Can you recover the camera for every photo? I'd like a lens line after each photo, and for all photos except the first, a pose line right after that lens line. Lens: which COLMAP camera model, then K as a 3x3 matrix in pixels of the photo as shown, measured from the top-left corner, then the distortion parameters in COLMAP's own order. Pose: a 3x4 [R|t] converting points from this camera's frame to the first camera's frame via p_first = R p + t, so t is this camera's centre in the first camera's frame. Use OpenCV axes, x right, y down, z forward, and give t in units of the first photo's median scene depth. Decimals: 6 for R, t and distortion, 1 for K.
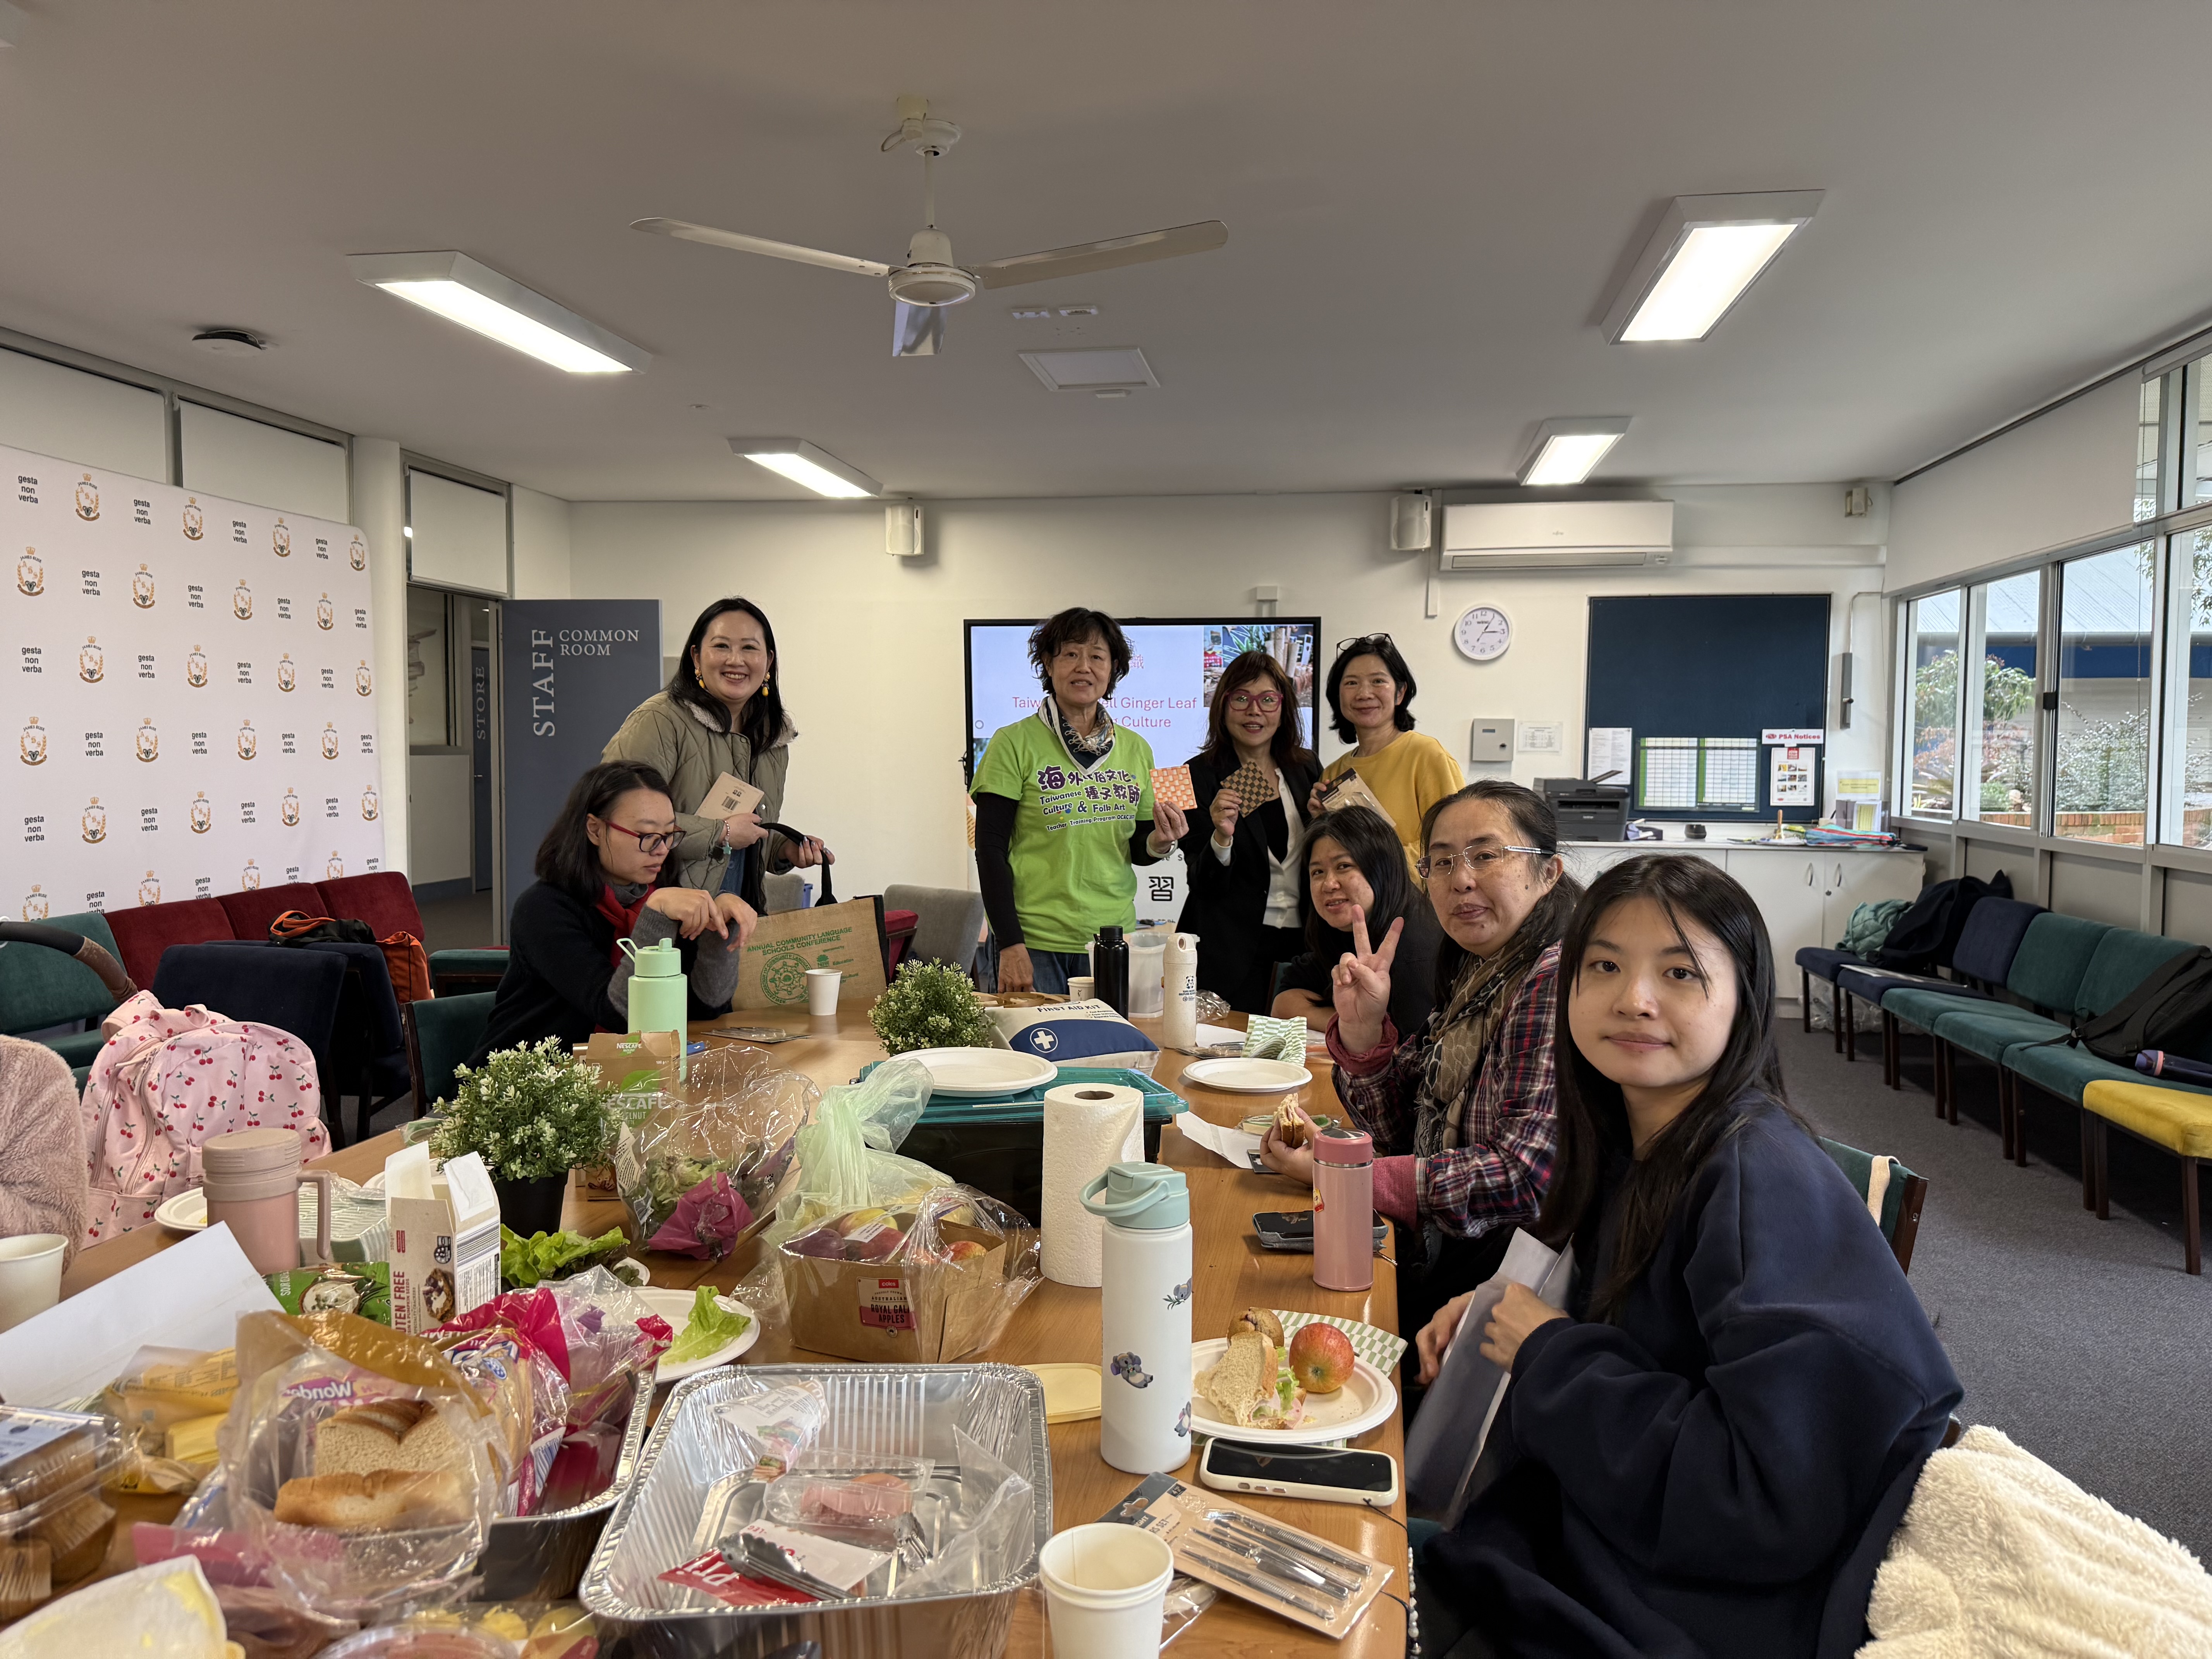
lens RADIAL K [[1547.6, 0, 1110.1], [0, 1547.6, 839.2], [0, 0, 1]] dist [0.176741, -0.232119]
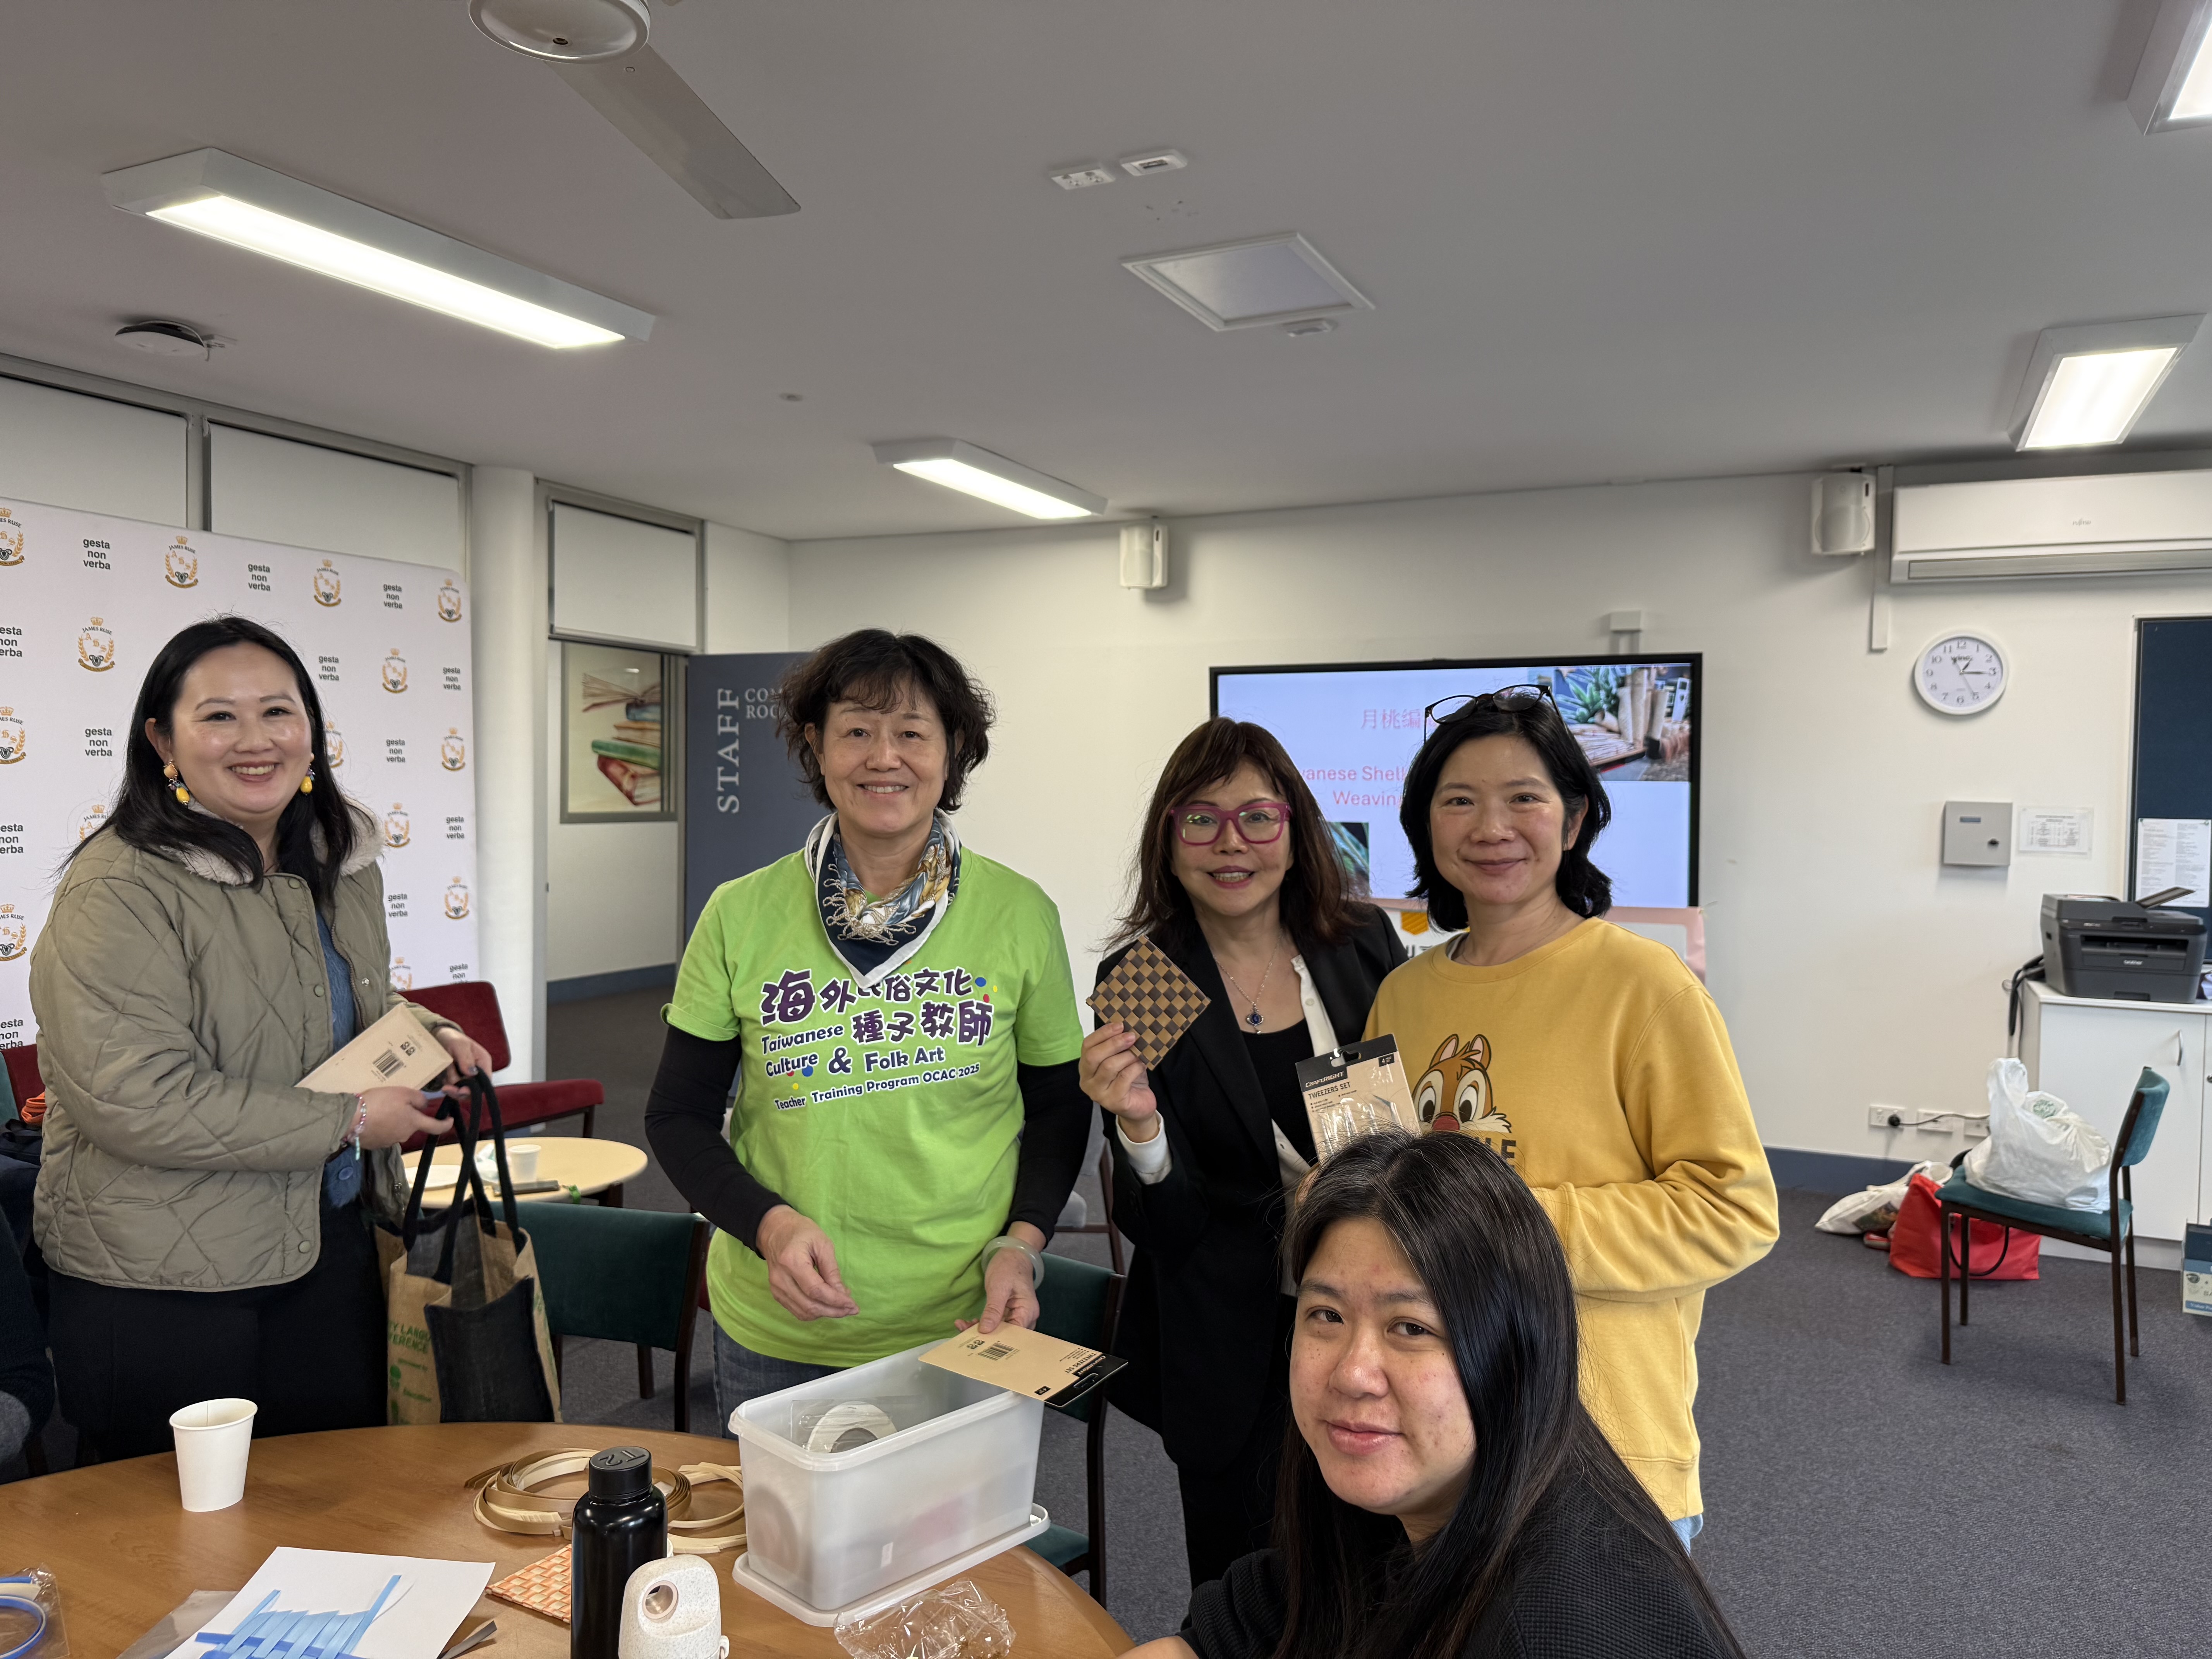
lens RADIAL K [[1532.8, 0, 1148.2], [0, 1532.8, 824.9], [0, 0, 1]] dist [0.156635, -0.224407]
pose [[0.959286, 0.013617, -0.282107, 0.096771], [-0.024899, 0.999025, -0.036446, -0.034300], [0.281336, 0.041987, 0.958690, 0.264663]]
